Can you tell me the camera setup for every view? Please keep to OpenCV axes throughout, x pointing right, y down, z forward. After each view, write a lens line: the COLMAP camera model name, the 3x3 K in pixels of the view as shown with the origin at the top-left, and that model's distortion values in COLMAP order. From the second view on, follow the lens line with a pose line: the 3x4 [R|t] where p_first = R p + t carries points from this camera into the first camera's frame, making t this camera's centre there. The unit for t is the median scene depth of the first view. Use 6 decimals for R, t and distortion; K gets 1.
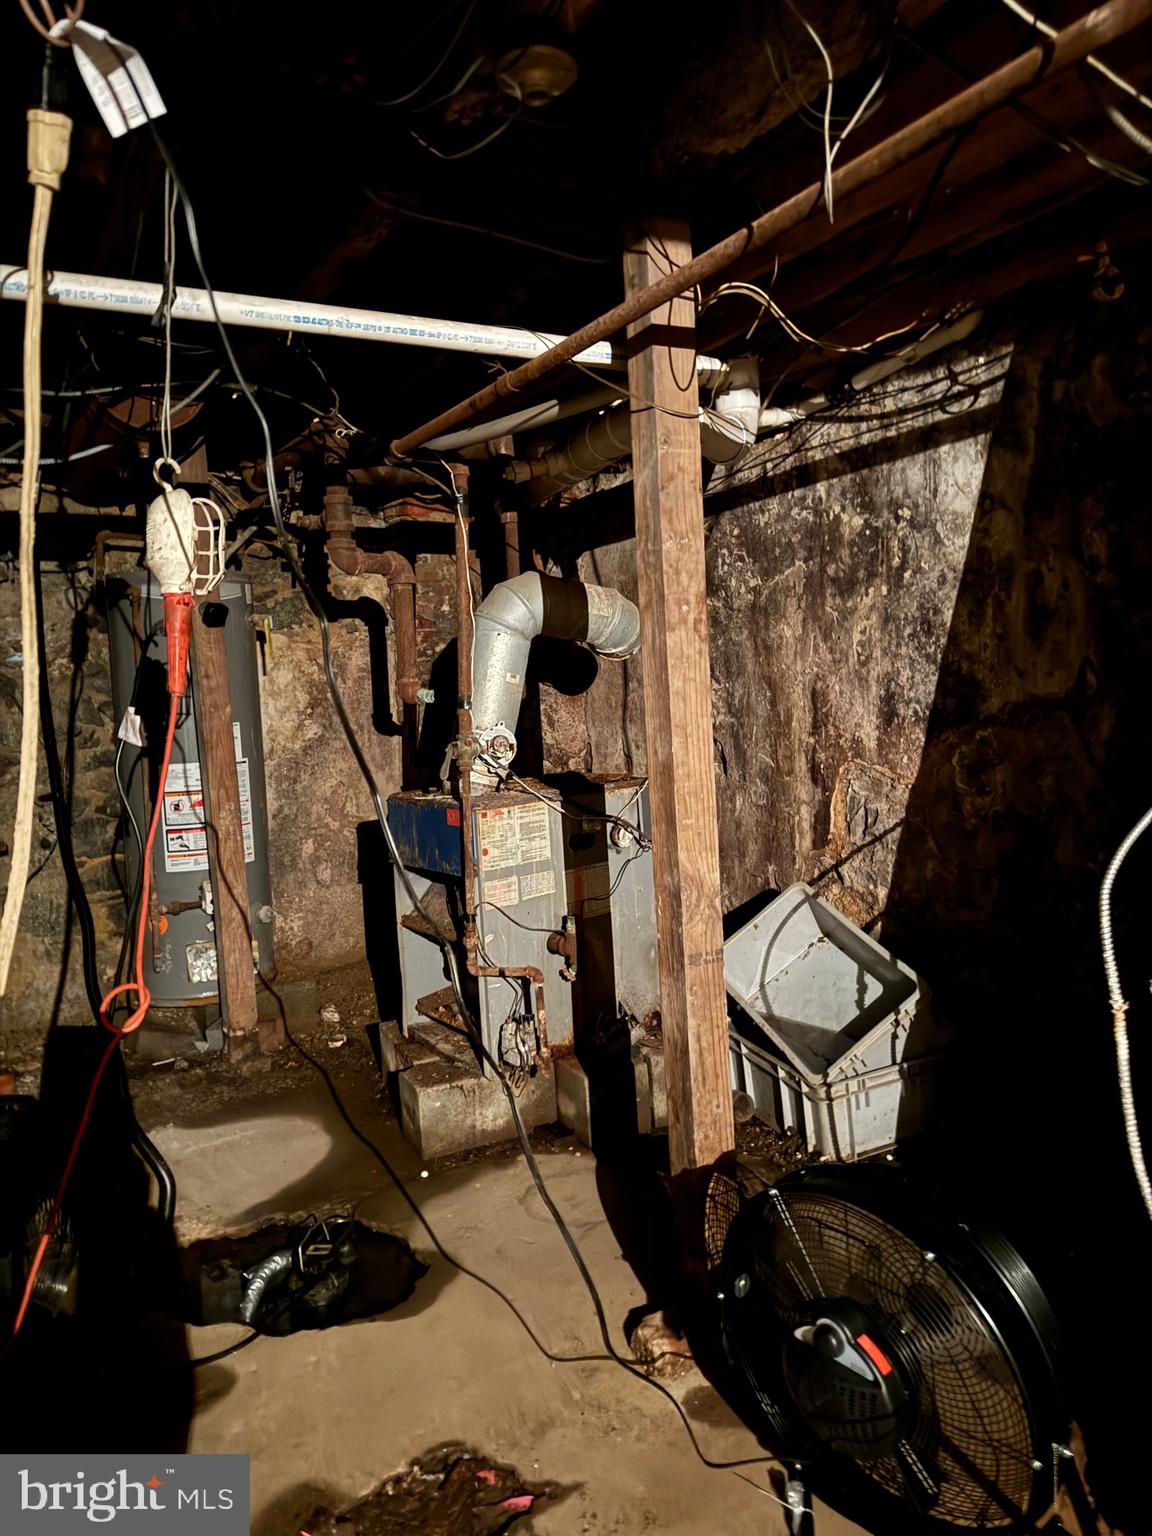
lens RADIAL K [[1056.6, 0, 638.0], [0, 1056.6, 737.6], [0, 0, 1]] dist [0.047732, -0.074060]
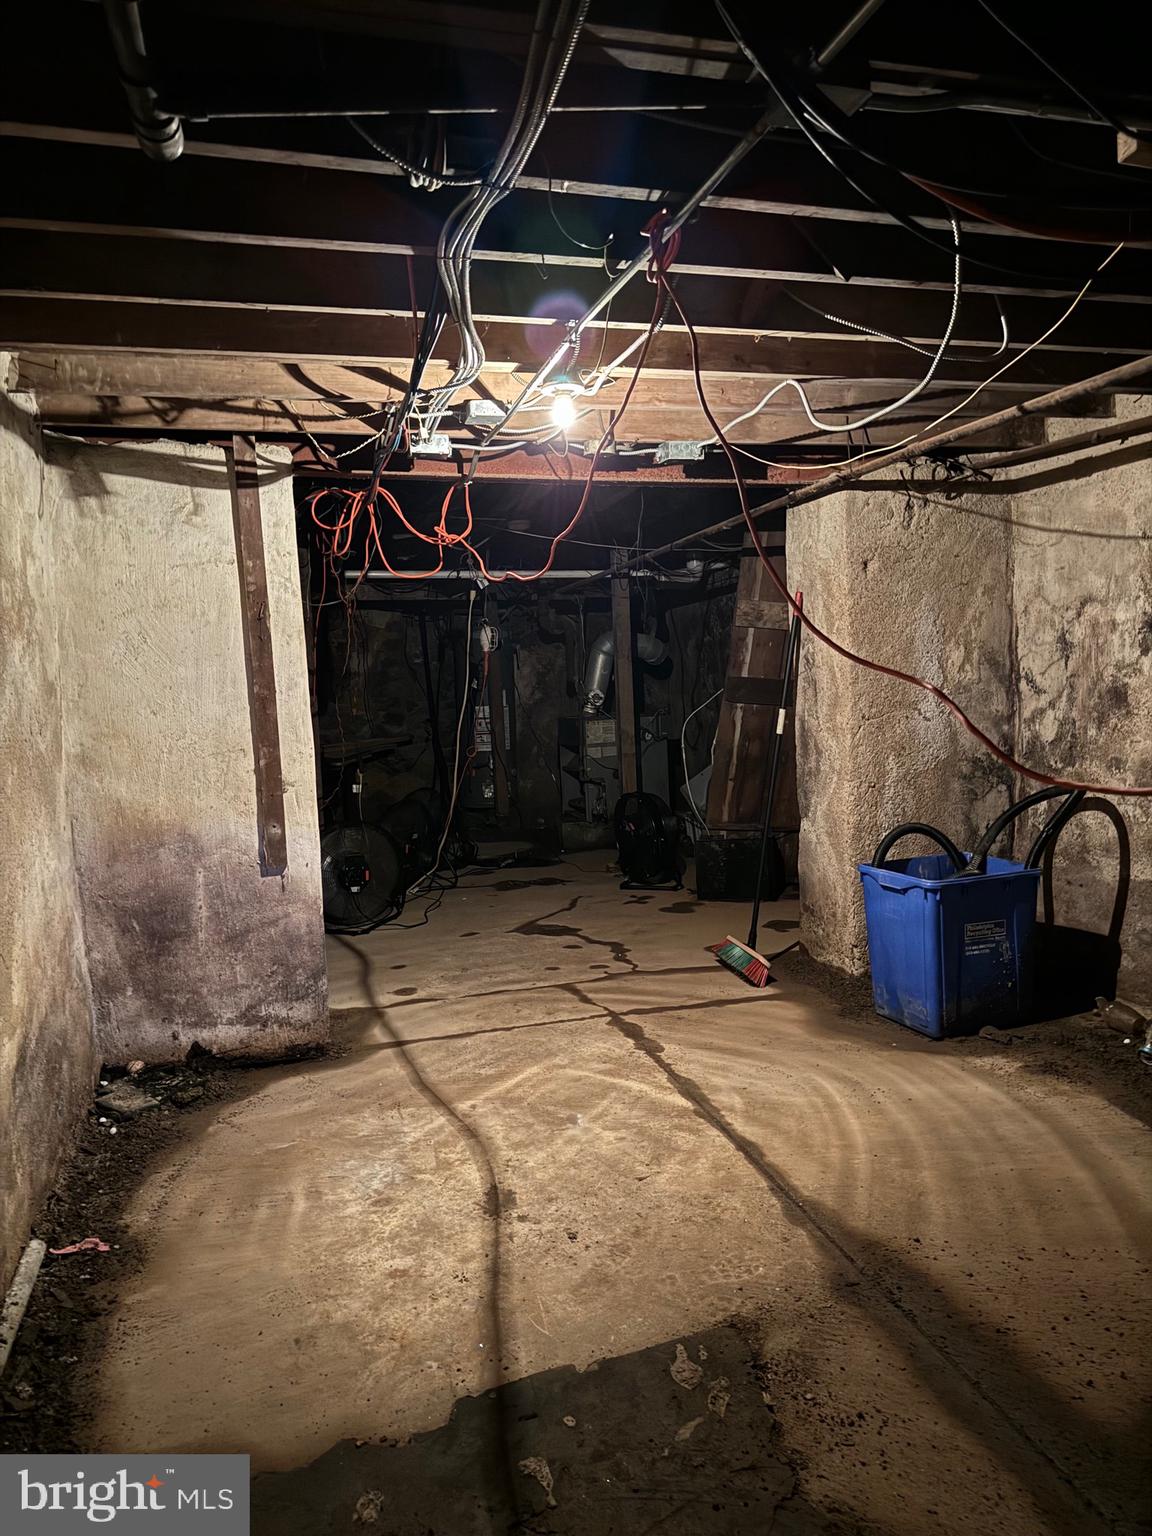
lens RADIAL K [[1056.6, 0, 638.0], [0, 1056.6, 737.6], [0, 0, 1]] dist [0.047732, -0.074060]
pose [[0.969431, 0.025471, -0.244040, 0.488935], [-0.024003, 0.999671, 0.008989, 0.064722], [0.244189, -0.002856, 0.969723, -1.212098]]
